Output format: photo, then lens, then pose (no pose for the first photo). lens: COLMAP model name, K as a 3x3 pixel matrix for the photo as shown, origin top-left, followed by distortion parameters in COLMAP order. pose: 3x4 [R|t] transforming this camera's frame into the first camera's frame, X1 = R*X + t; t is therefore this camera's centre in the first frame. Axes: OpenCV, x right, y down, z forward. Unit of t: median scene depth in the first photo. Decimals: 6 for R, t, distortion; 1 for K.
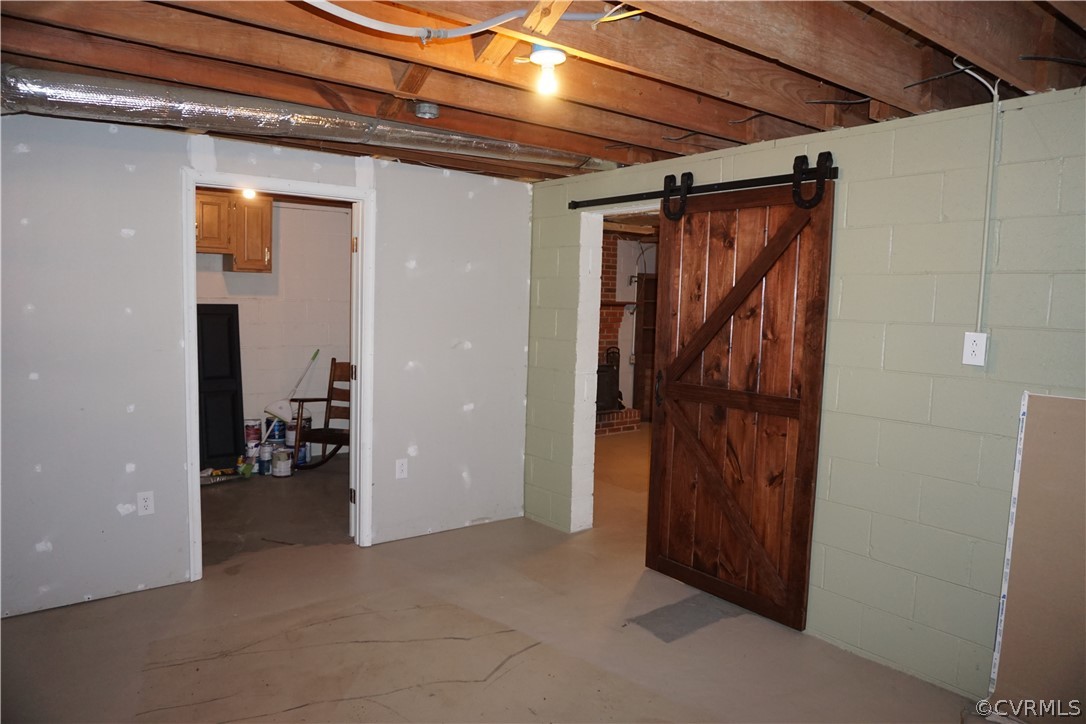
lens RADIAL K [[727.1, 0, 543.0], [0, 727.1, 362.0], [0, 0, 1]] dist [-0.047301, 0.035775]
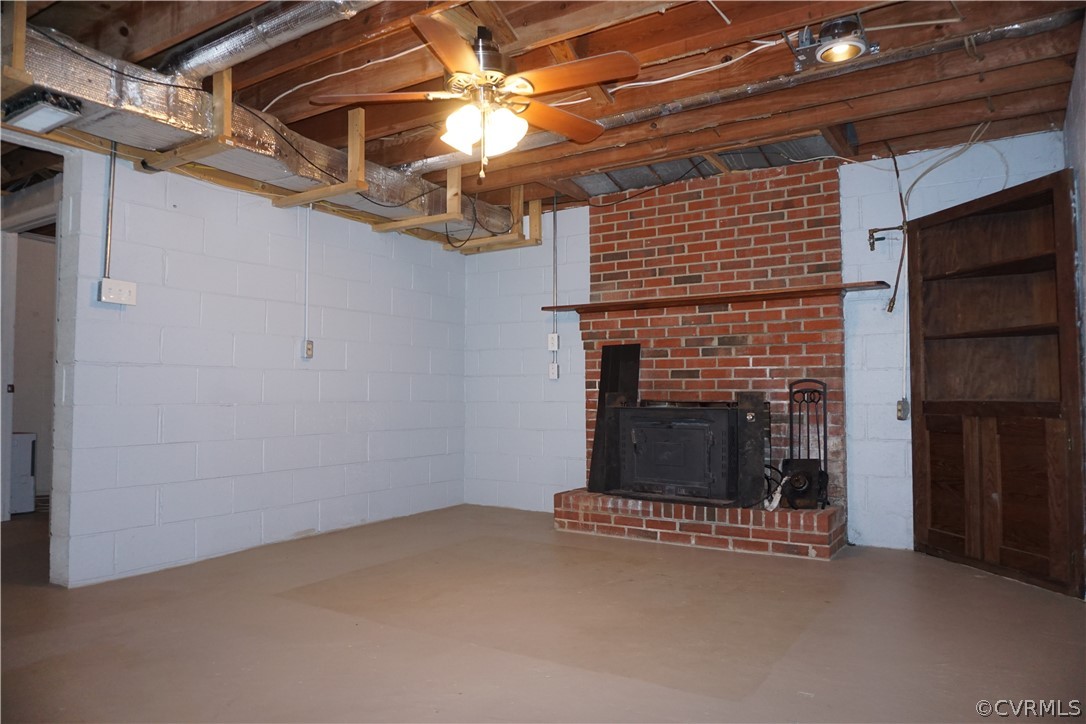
lens RADIAL K [[727.1, 0, 543.0], [0, 727.1, 362.0], [0, 0, 1]] dist [-0.047301, 0.035775]
pose [[0.317330, -0.072502, -0.945540, 0.493664], [-0.068648, 0.992701, -0.099157, 0.027771], [0.945827, 0.096375, 0.310037, 0.666931]]
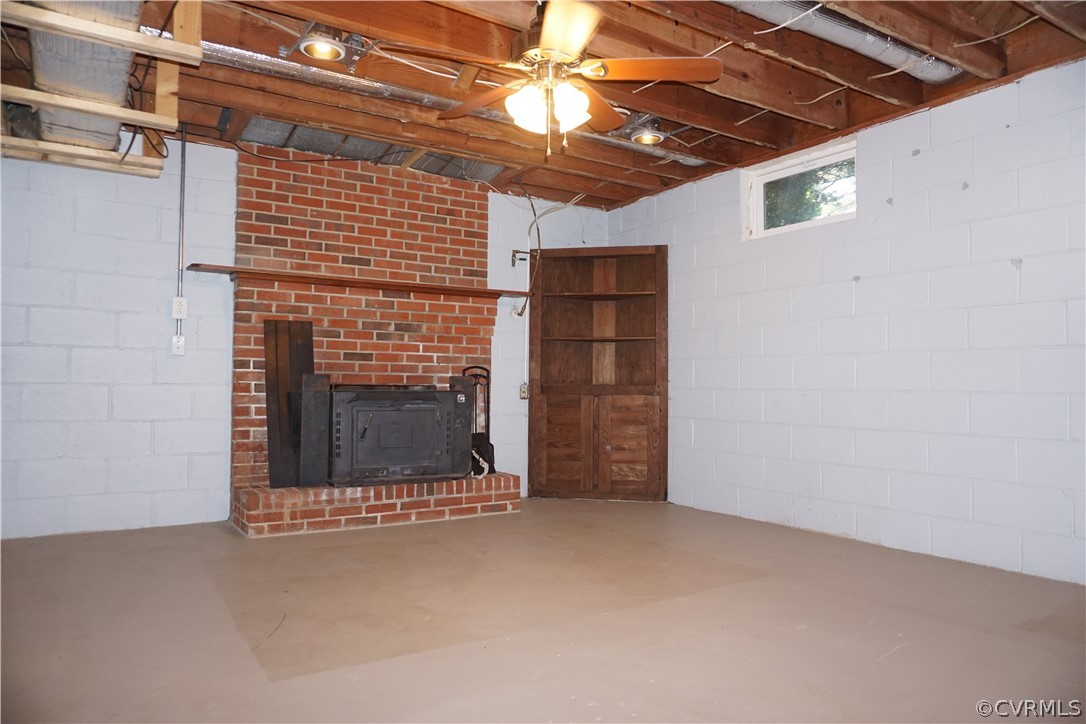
lens RADIAL K [[727.1, 0, 543.0], [0, 727.1, 362.0], [0, 0, 1]] dist [-0.047301, 0.035775]
pose [[0.994211, -0.024737, -0.104555, 0.207353], [0.012446, 0.993100, -0.116611, 0.043675], [0.106718, 0.114635, 0.987659, 0.423504]]
